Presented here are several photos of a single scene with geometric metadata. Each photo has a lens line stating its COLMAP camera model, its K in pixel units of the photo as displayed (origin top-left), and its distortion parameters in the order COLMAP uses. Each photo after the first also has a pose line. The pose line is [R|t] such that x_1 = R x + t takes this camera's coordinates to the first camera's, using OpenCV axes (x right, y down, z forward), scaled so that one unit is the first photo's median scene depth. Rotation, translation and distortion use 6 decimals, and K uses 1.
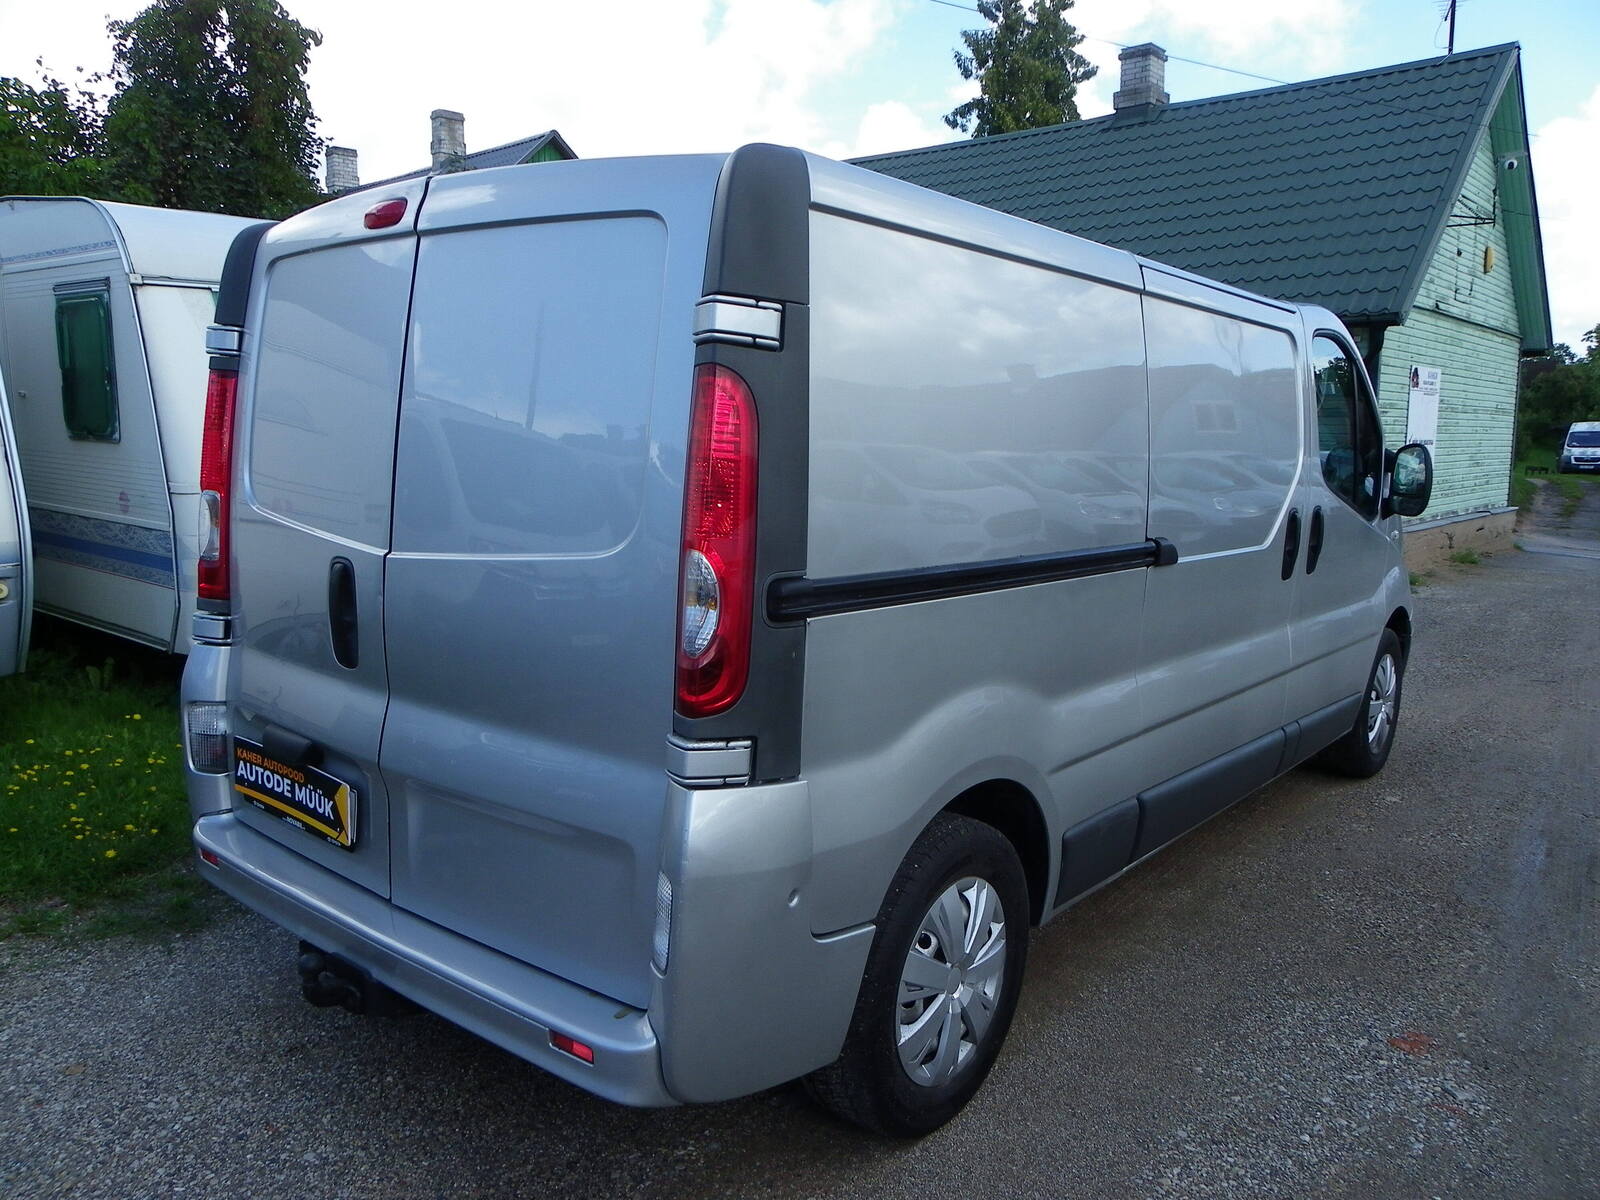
lens RADIAL K [[1201.5, 0, 800.4], [0, 1201.5, 596.4], [0, 0, 1]] dist [-0.021049, 0.018231]
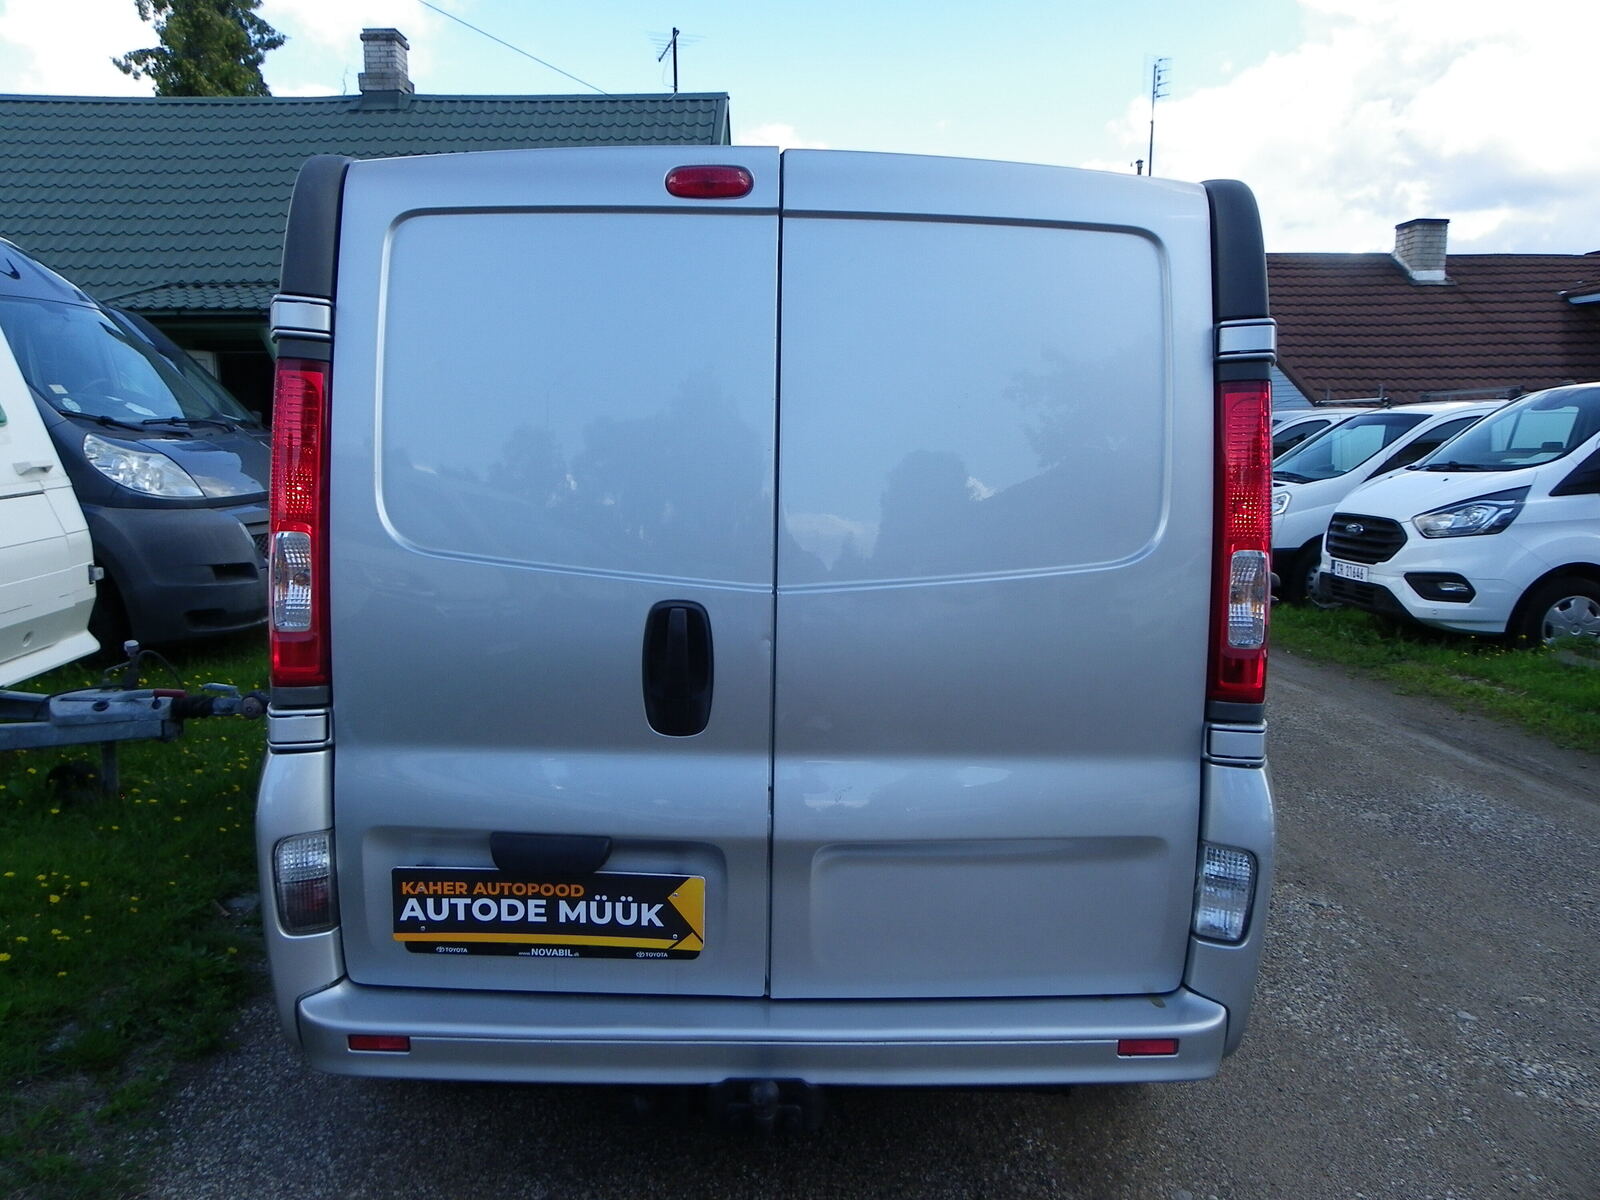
lens RADIAL K [[1201.5, 0, 798.4], [0, 1201.5, 603.1], [0, 0, 1]] dist [-0.021049, 0.018231]
pose [[0.762303, -0.101375, 0.639232, -0.727839], [0.093695, 0.994538, 0.045989, -0.052520], [-0.640403, 0.024835, 0.767638, 0.281216]]
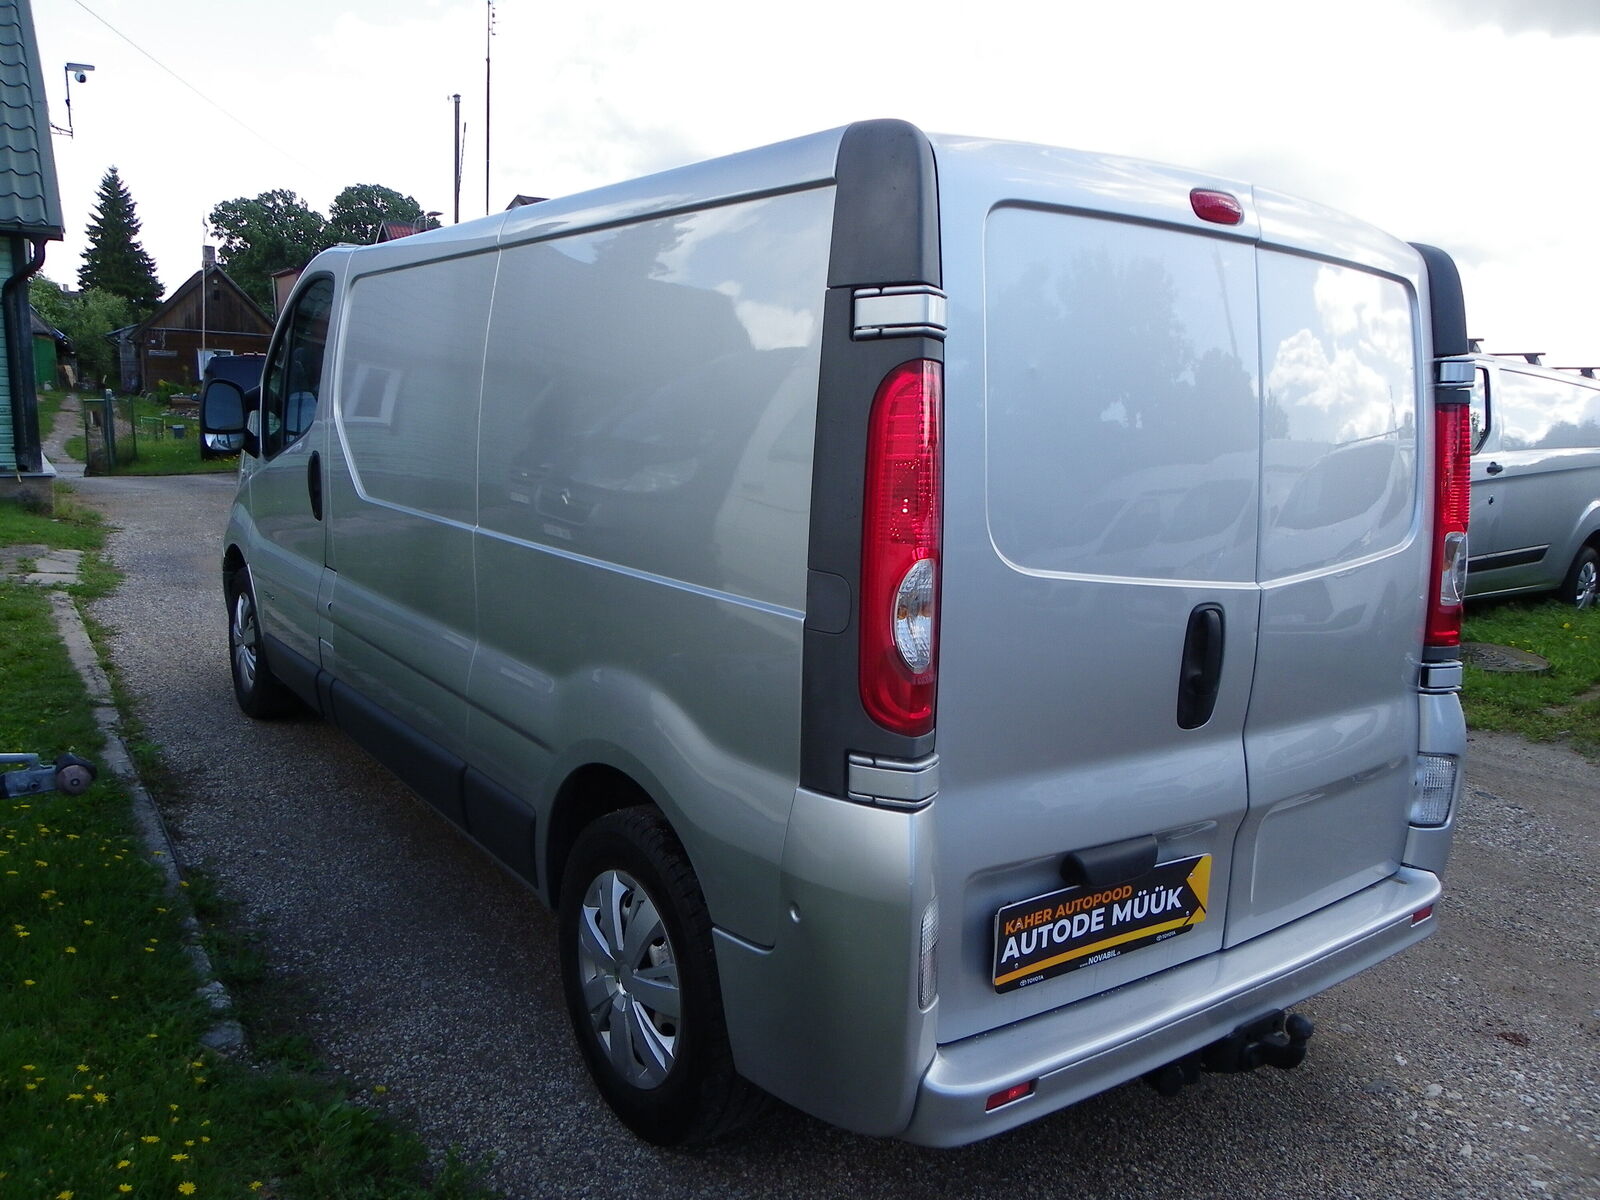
lens RADIAL K [[1201.5, 0, 802.7], [0, 1201.5, 604.4], [0, 0, 1]] dist [-0.021049, 0.018231]
pose [[0.250704, -0.177603, 0.951633, -1.109404], [0.096869, 0.982695, 0.157880, -0.170455], [-0.963205, 0.052603, 0.263570, 0.913528]]
